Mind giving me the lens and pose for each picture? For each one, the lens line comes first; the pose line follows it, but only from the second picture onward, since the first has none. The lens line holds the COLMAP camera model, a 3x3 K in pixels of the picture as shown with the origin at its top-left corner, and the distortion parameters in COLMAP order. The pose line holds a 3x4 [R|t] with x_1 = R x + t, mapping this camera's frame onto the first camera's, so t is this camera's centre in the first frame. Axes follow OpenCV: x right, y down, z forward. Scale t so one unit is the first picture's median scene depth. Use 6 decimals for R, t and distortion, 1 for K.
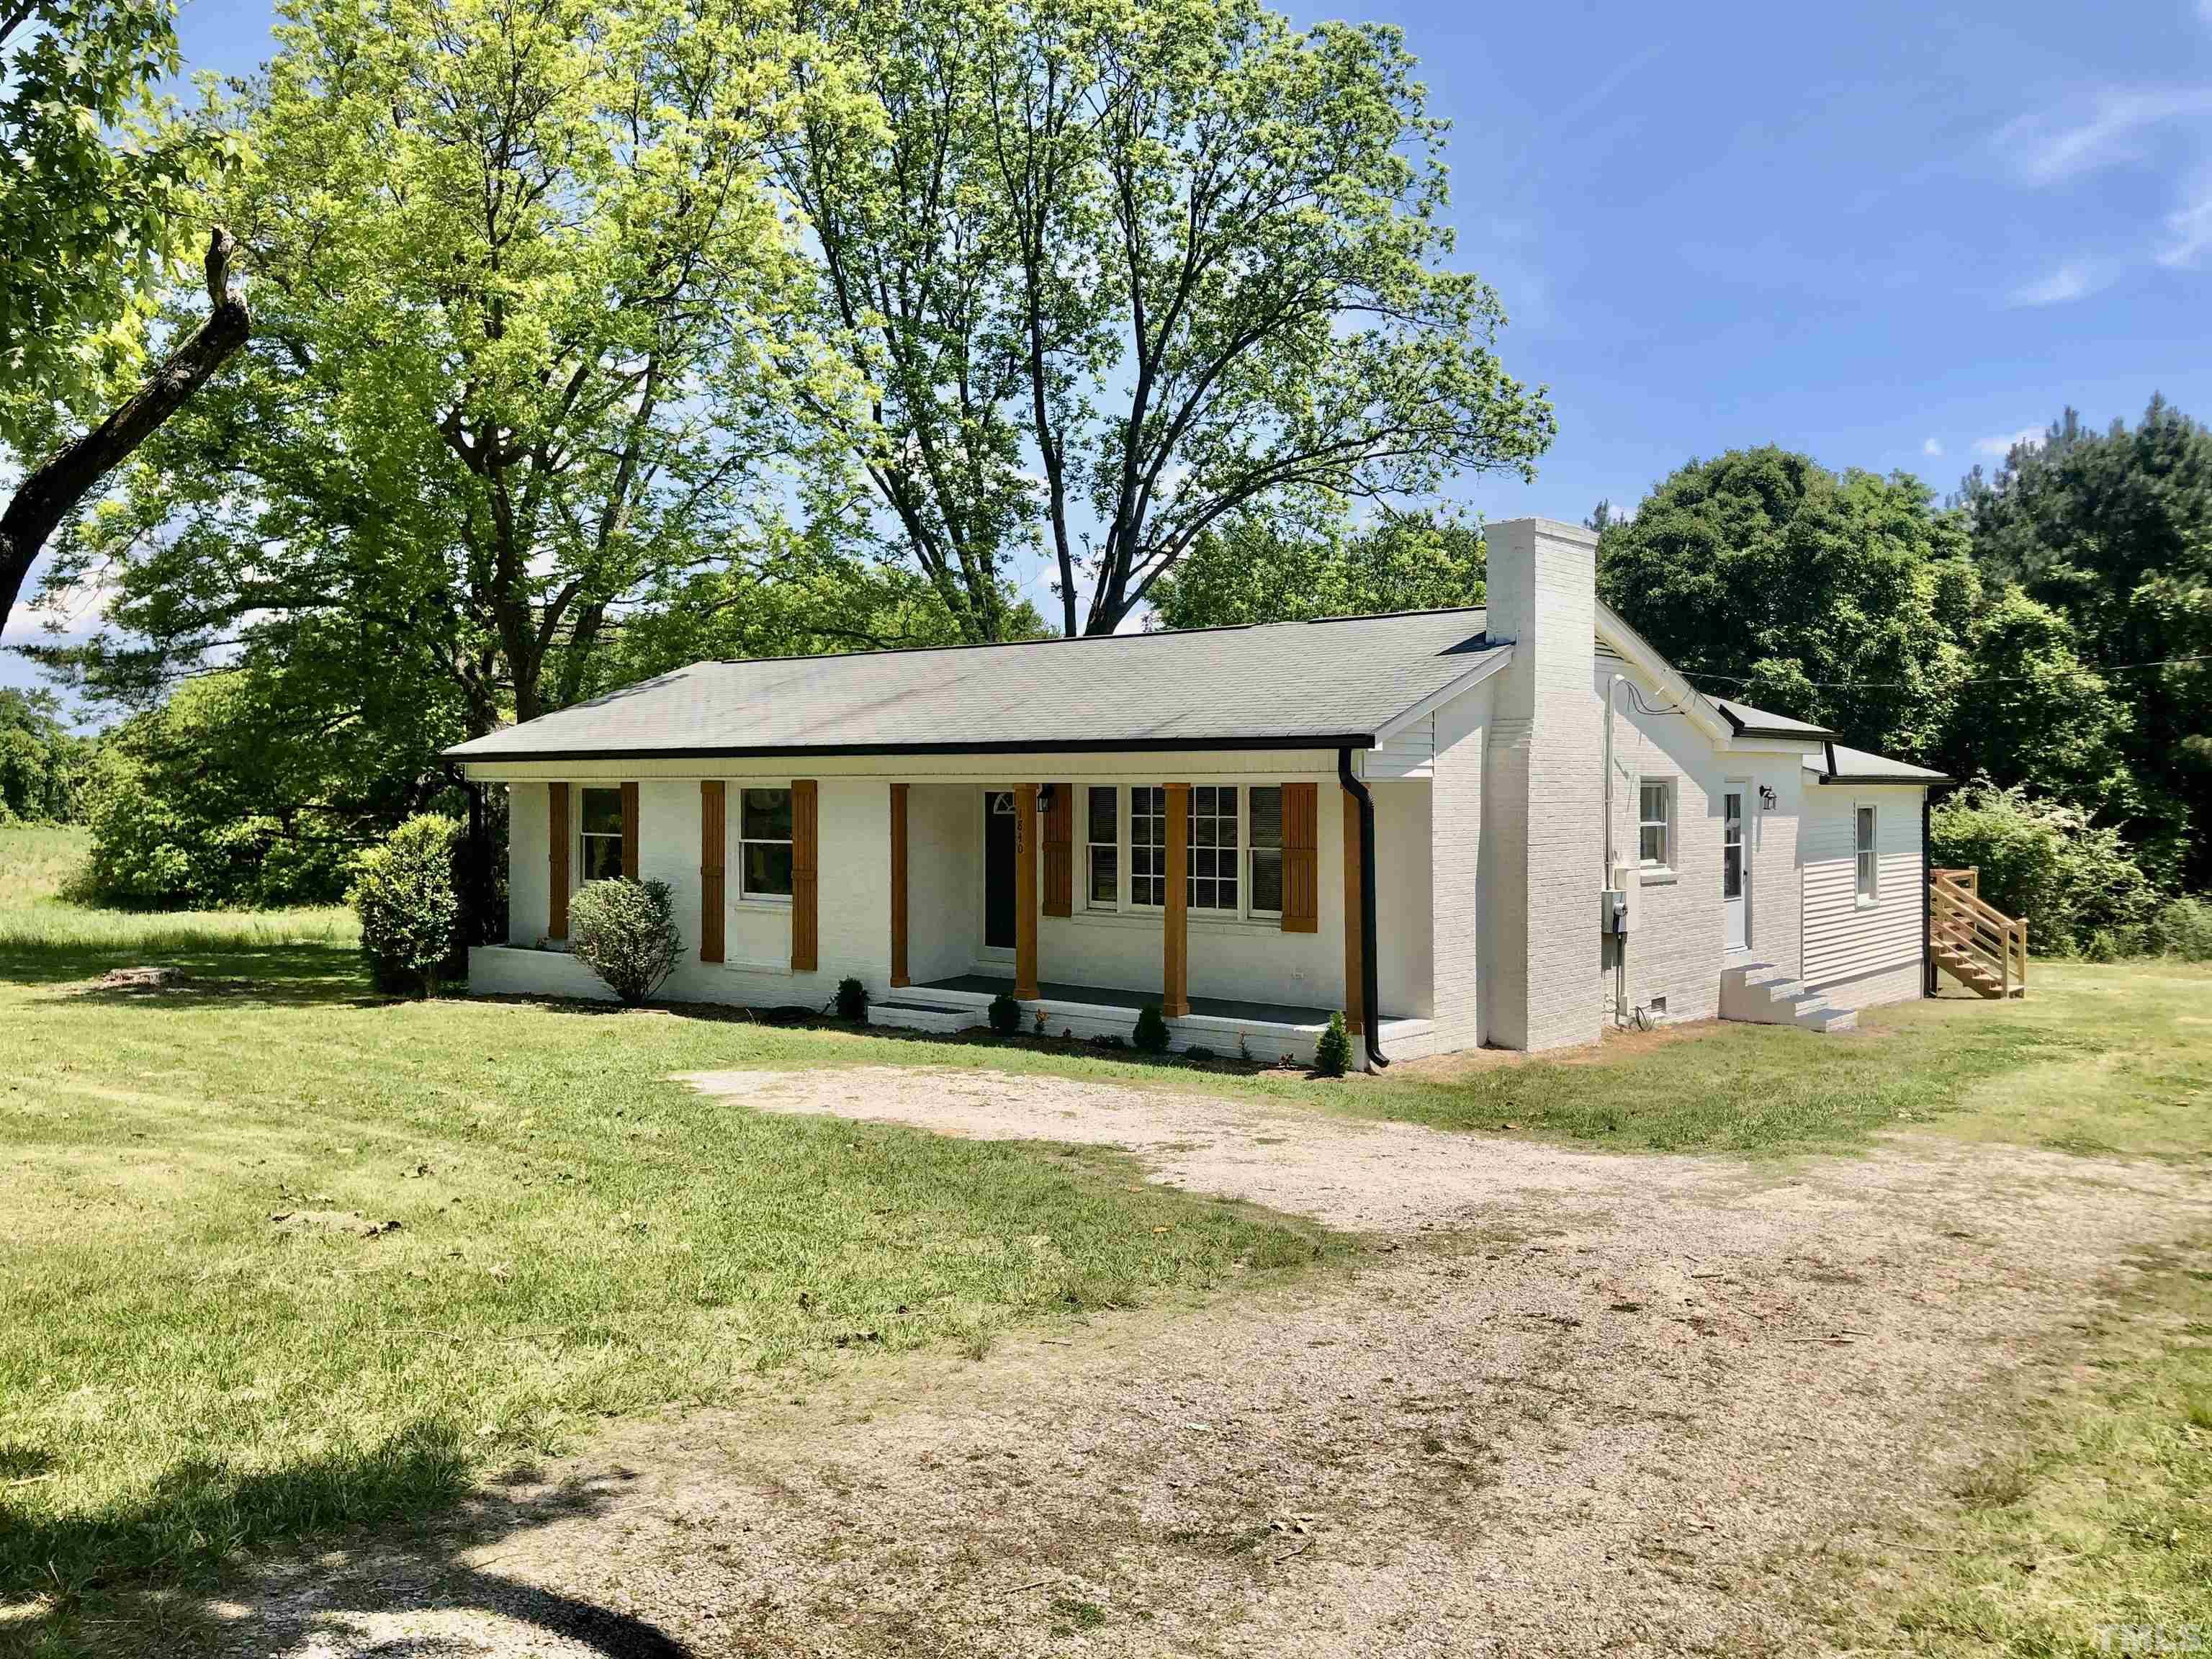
lens RADIAL K [[1819.8, 0, 1122.6], [0, 1819.8, 824.8], [0, 0, 1]] dist [0.032519, -0.020751]
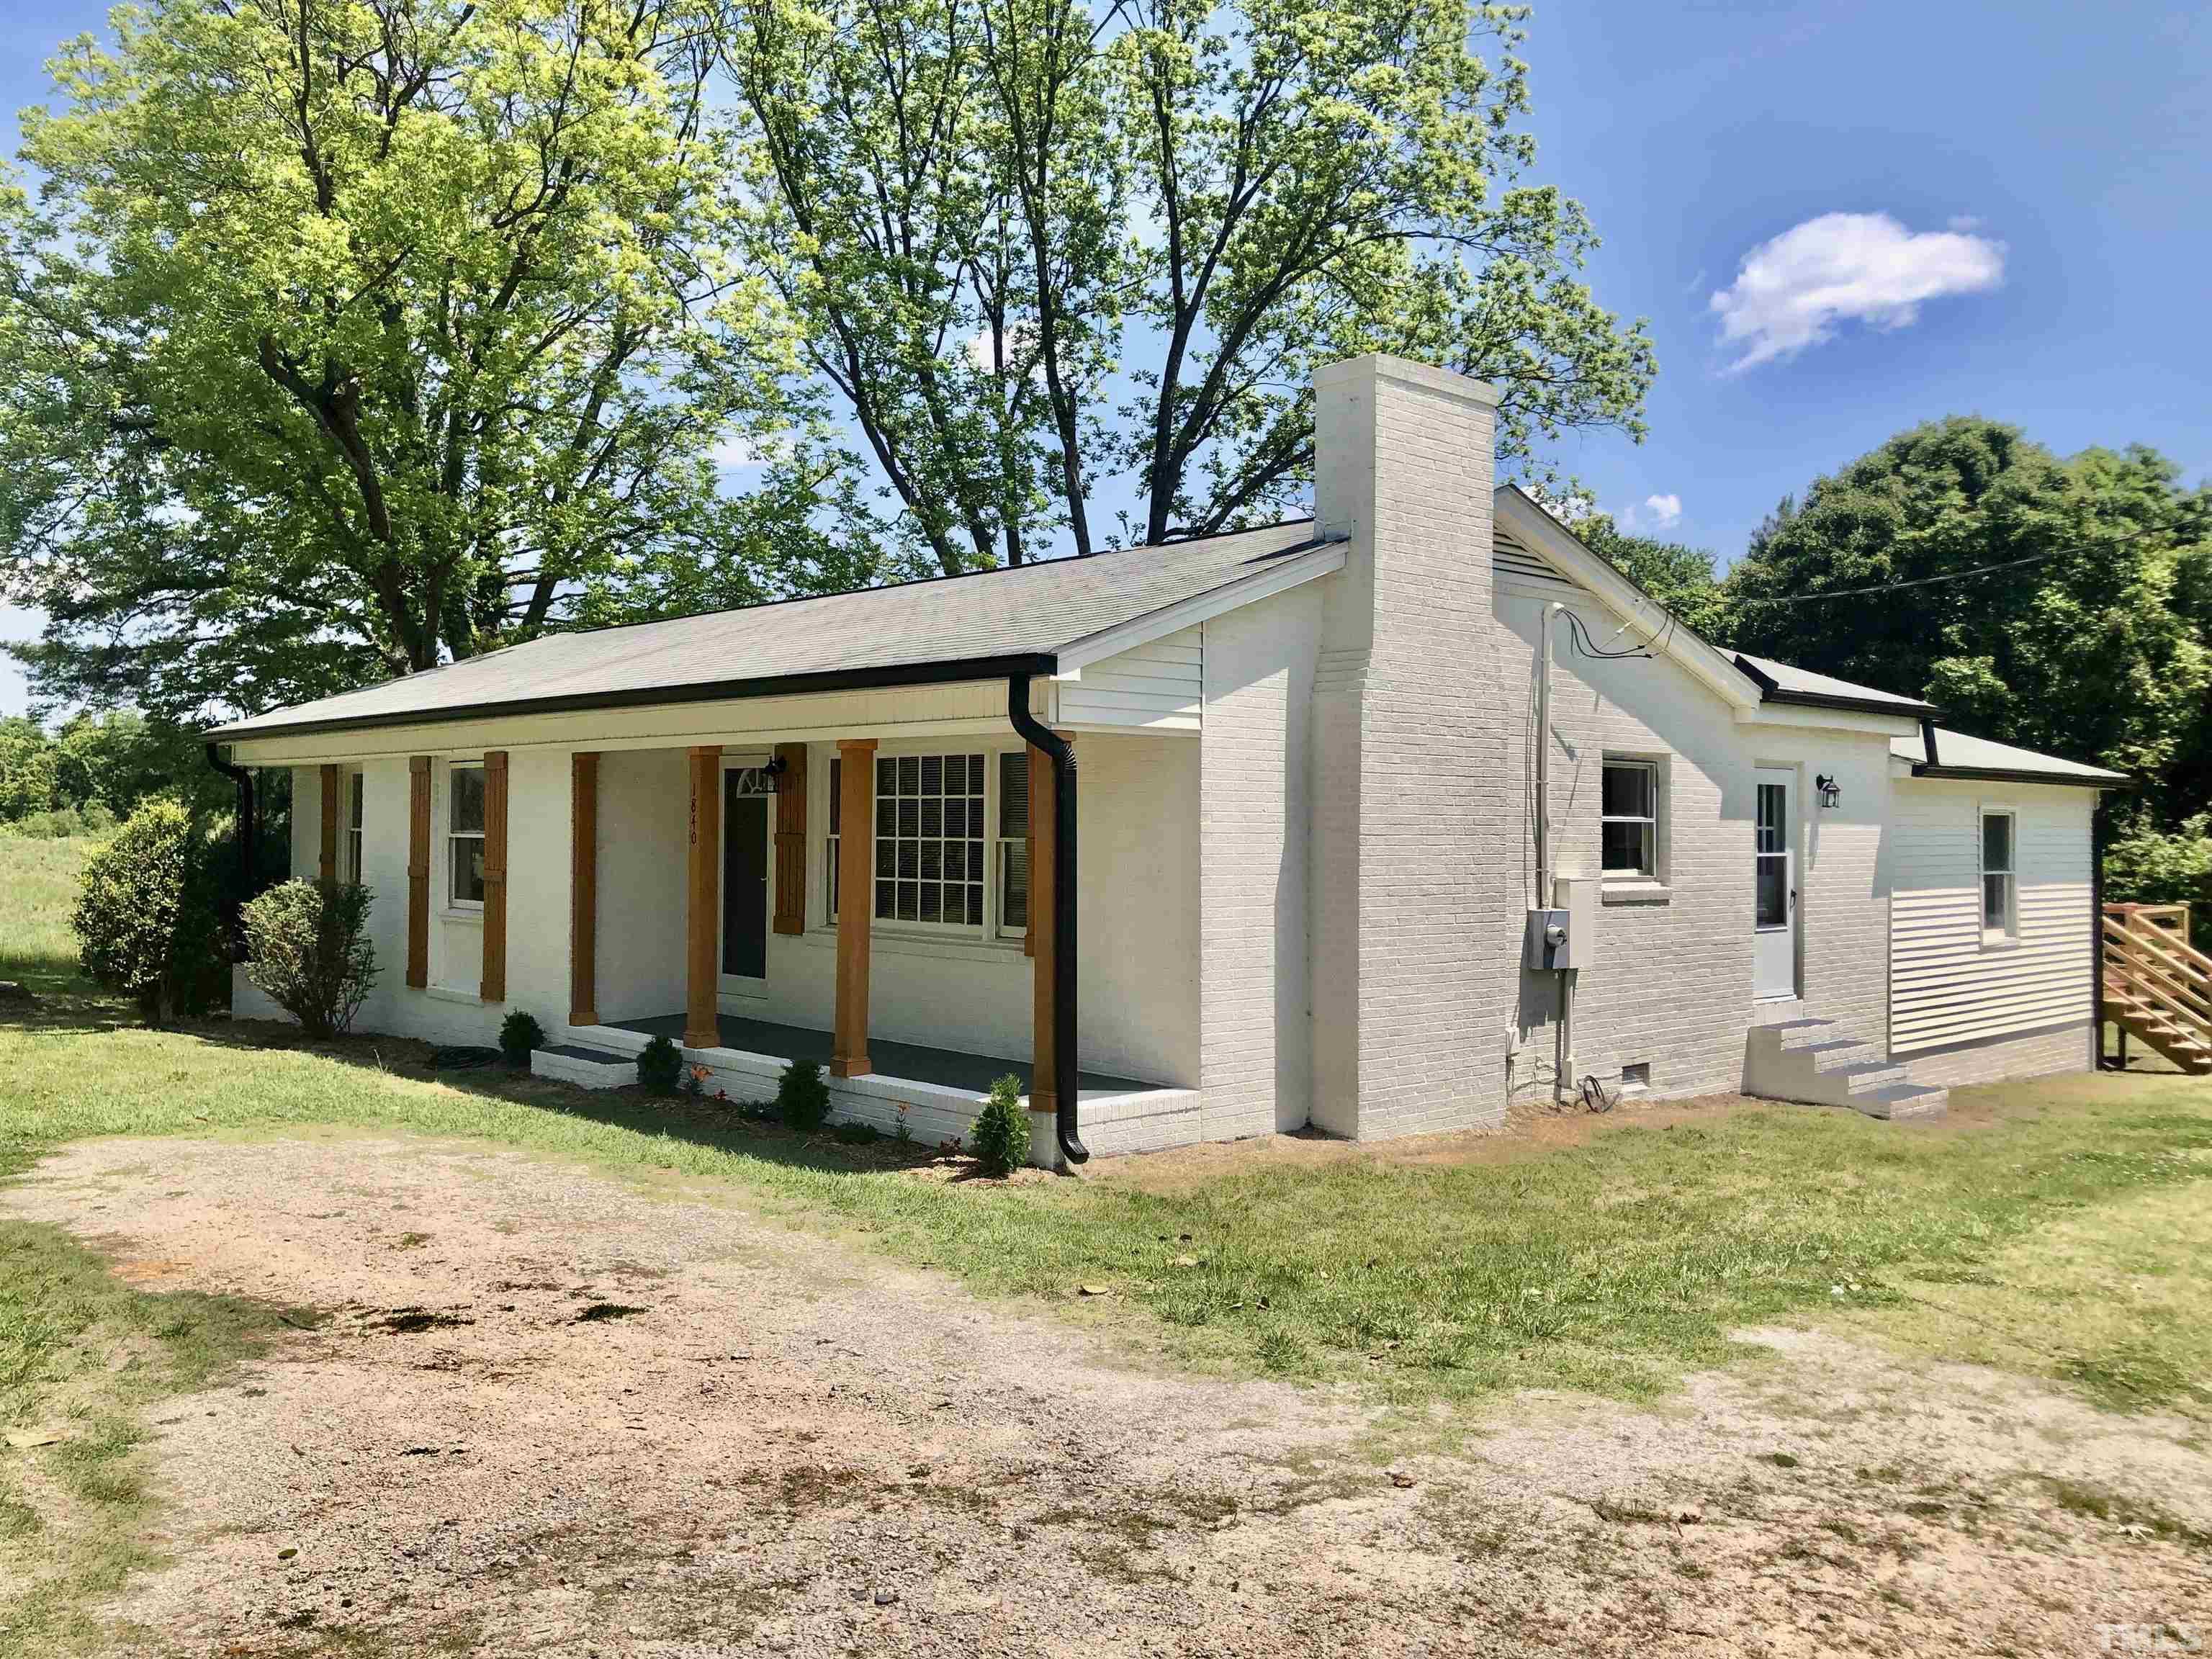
lens RADIAL K [[1819.8, 0, 1113.4], [0, 1819.8, 810.7], [0, 0, 1]] dist [0.032519, -0.020751]
pose [[0.991228, 0.008780, -0.131869, 0.170373], [-0.012582, 0.999528, -0.028025, 0.017168], [0.131561, 0.029438, 0.990871, 0.244843]]
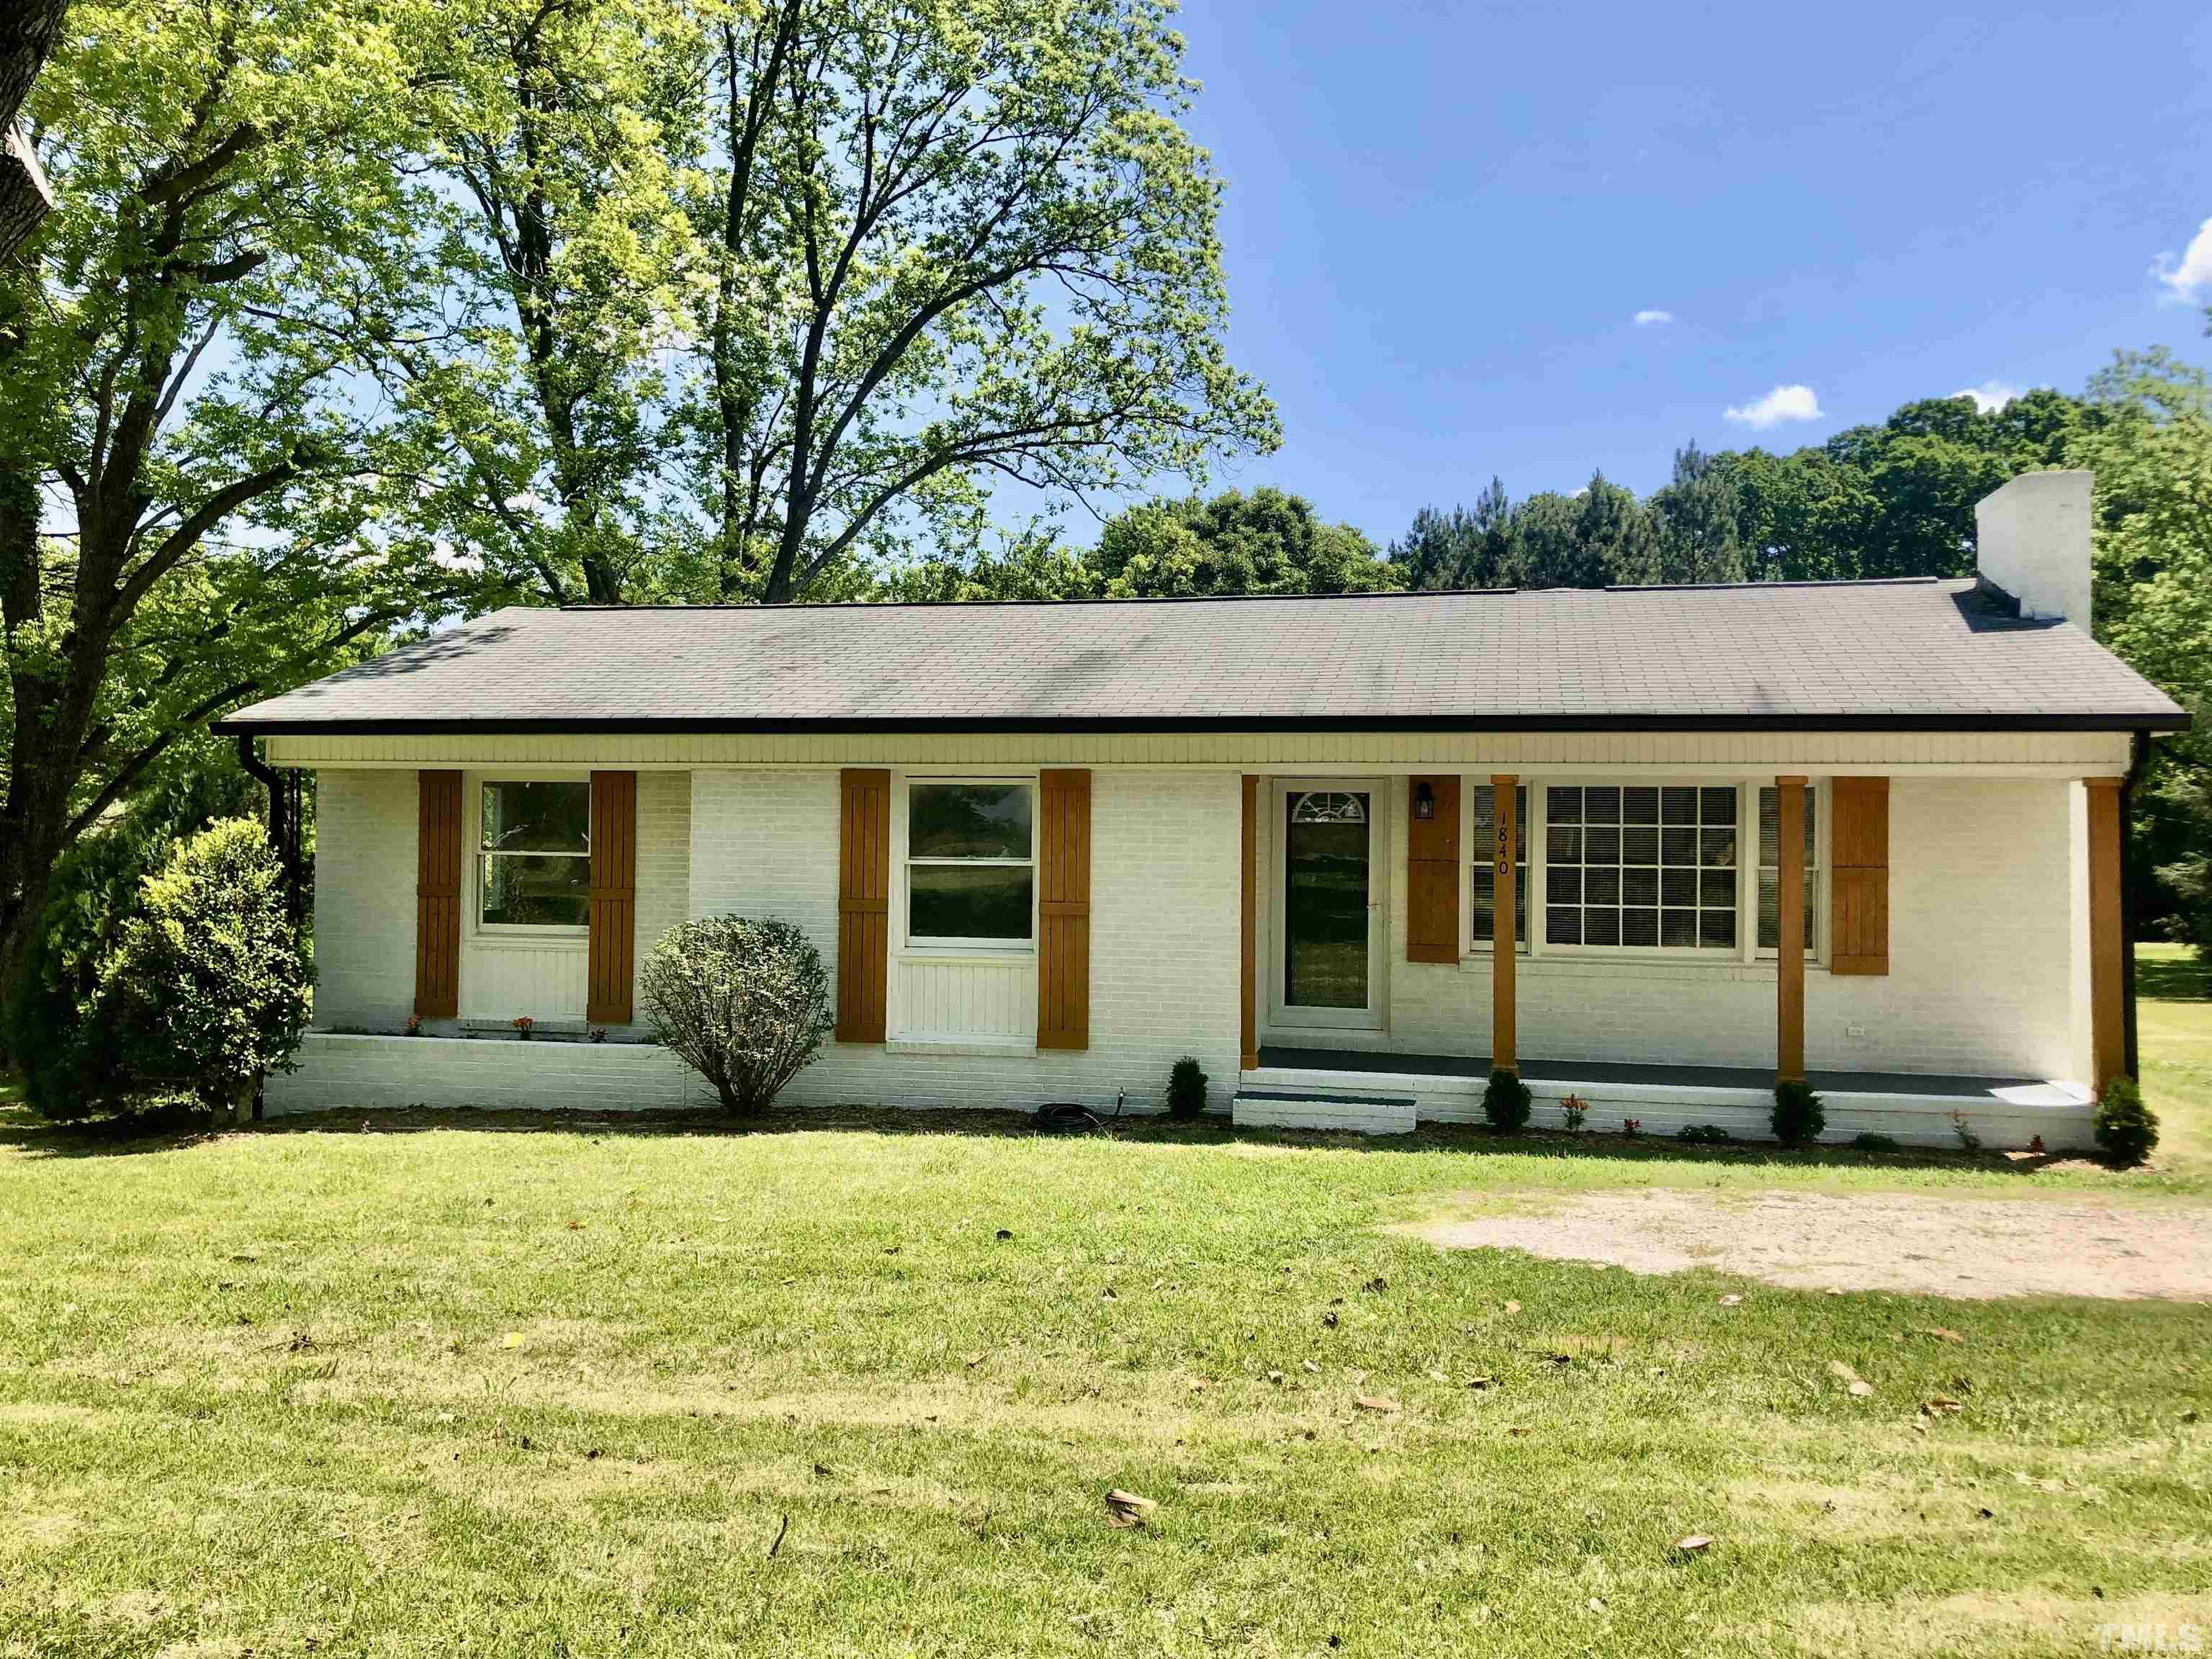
lens RADIAL K [[1819.8, 0, 1091.2], [0, 1819.8, 818.6], [0, 0, 1]] dist [0.032519, -0.020751]
pose [[0.895590, 0.014305, 0.444651, -0.423952], [-0.001666, 0.999584, -0.028802, 0.012397], [-0.444878, 0.025054, 0.895241, 0.360598]]
